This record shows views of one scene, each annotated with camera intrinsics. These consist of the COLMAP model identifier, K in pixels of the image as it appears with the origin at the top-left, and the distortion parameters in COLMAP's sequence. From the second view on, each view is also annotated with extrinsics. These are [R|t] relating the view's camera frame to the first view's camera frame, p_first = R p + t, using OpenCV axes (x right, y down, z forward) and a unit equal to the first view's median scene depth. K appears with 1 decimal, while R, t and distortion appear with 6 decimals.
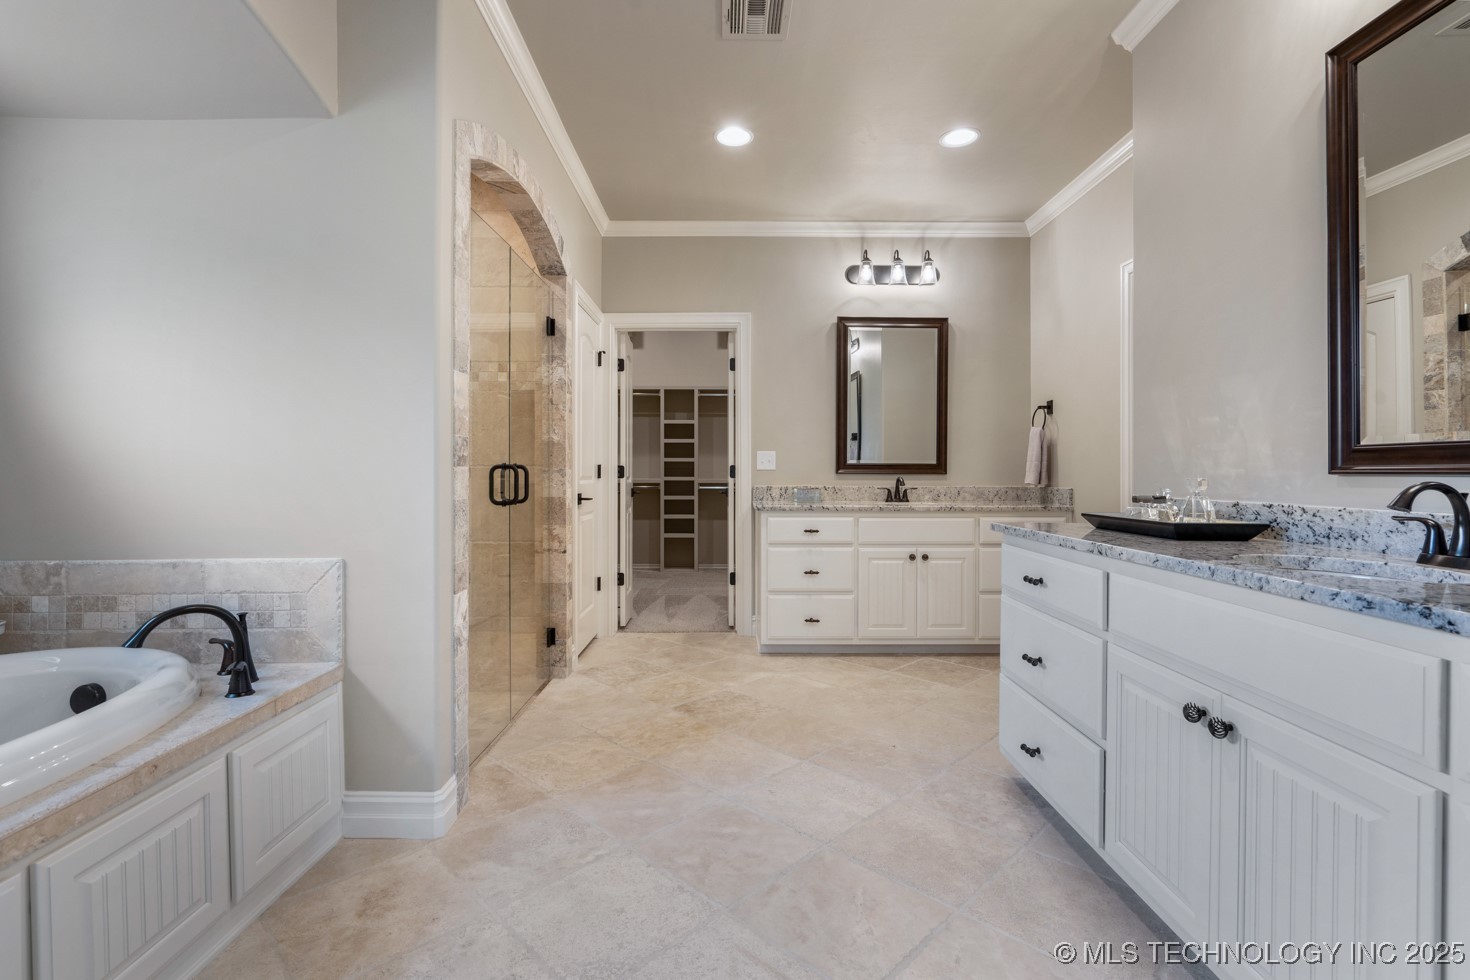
lens RADIAL K [[678.6, 0, 747.4], [0, 678.6, 483.0], [0, 0, 1]] dist [-0.000485, 0.000245]
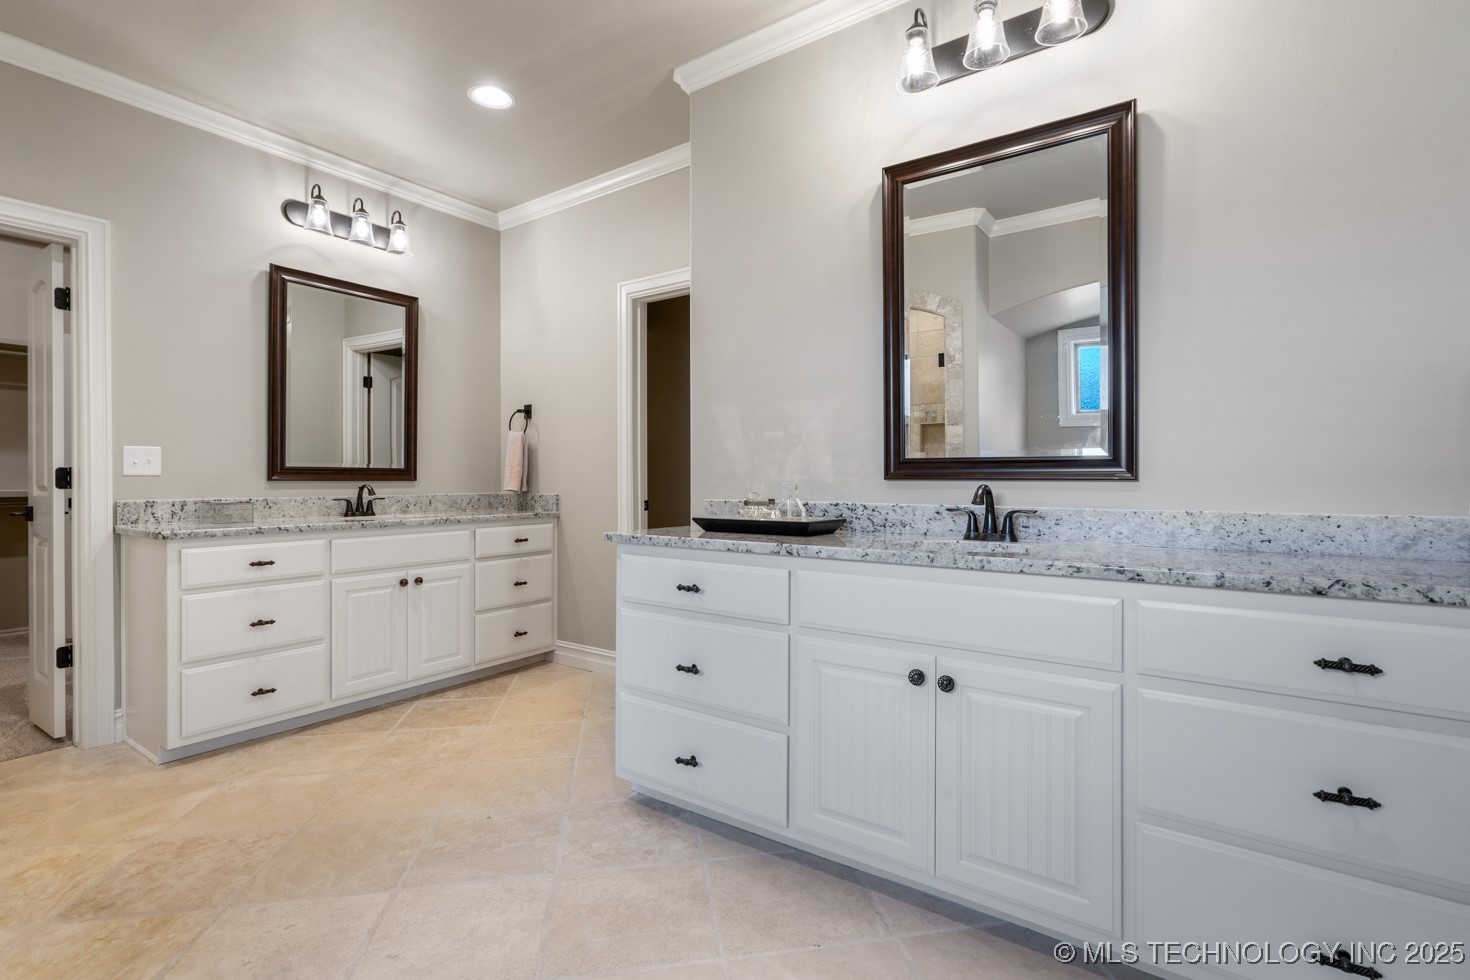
lens RADIAL K [[678.6, 0, 738.5], [0, 678.6, 483.7], [0, 0, 1]] dist [-0.000485, 0.000245]
pose [[0.585508, -0.008709, 0.810620, -0.181748], [0.013987, 0.999902, 0.000640, -0.004466], [-0.810546, 0.010964, 0.585573, 0.195155]]
